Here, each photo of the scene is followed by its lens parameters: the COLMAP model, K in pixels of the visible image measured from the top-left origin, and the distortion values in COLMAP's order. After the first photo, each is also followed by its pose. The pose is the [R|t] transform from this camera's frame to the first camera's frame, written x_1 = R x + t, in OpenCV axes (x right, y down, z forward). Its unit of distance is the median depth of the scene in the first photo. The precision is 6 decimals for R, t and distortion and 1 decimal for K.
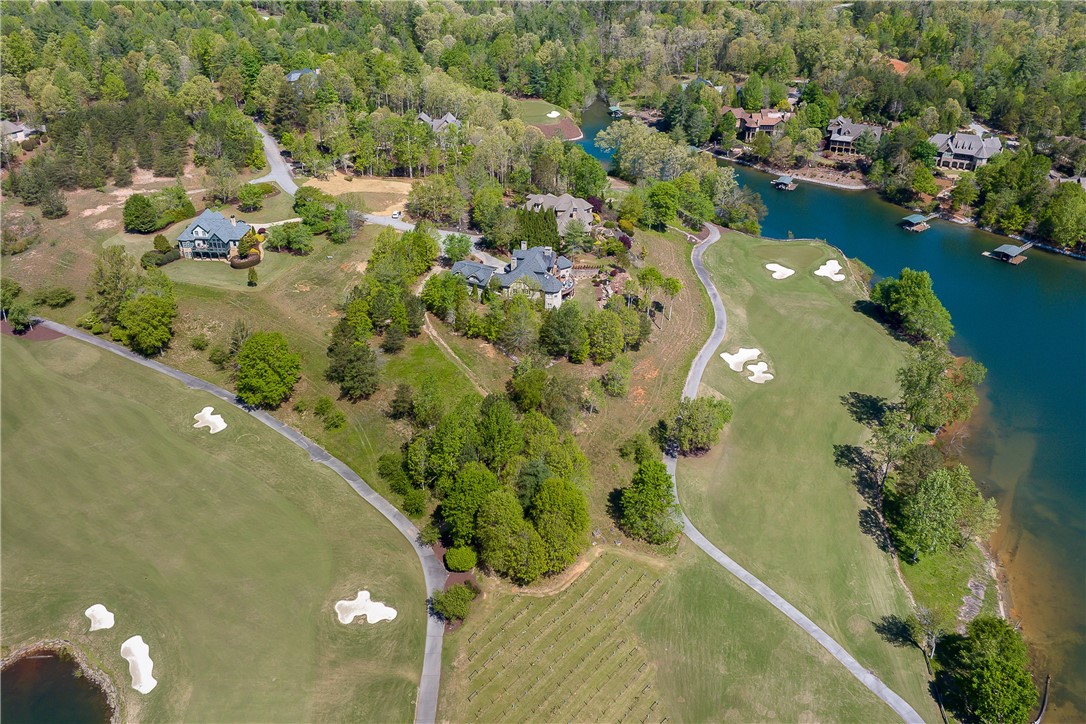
lens RADIAL K [[908.8, 0, 543.0], [0, 908.8, 362.0], [0, 0, 1]] dist [-0.023534, 0.003535]
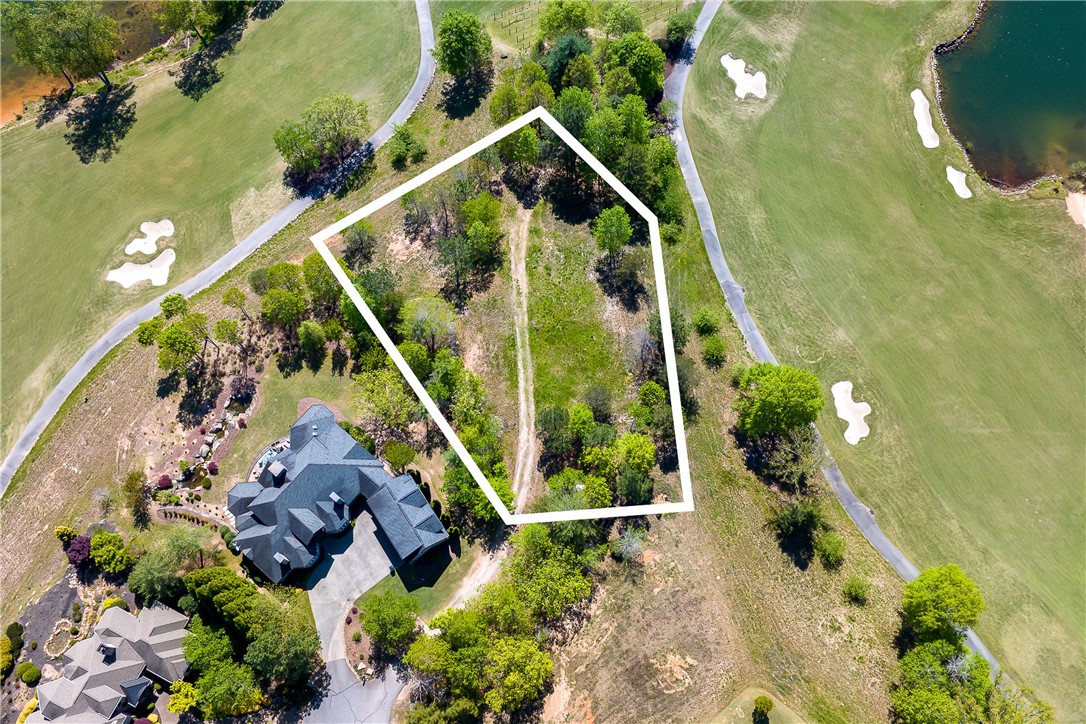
lens RADIAL K [[908.8, 0, 543.0], [0, 908.8, 362.0], [0, 0, 1]] dist [-0.023534, 0.003535]
pose [[-0.885683, -0.441452, 0.143822, -0.225855], [0.224942, -0.137010, 0.964691, -0.728752], [-0.406160, 0.886763, 0.220649, 0.891765]]
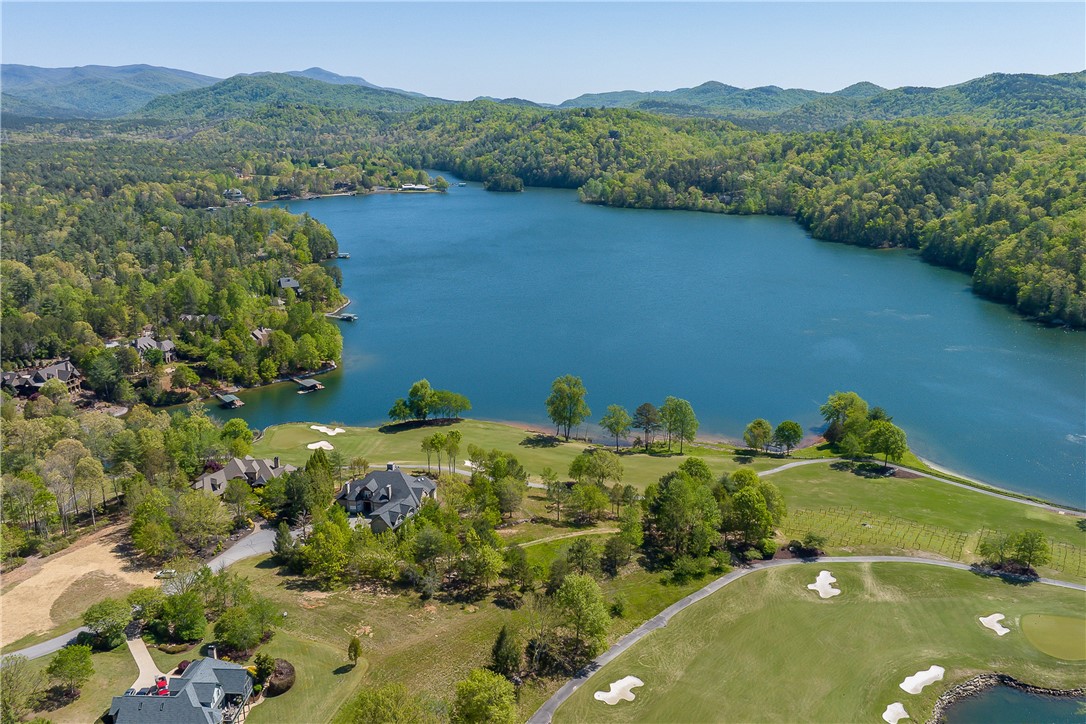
lens RADIAL K [[908.8, 0, 543.0], [0, 908.8, 362.0], [0, 0, 1]] dist [-0.023534, 0.003535]
pose [[-0.020572, -0.274663, 0.961320, -1.129787], [0.495570, 0.832290, 0.248402, -0.462786], [-0.868324, 0.481512, 0.118993, 0.796991]]
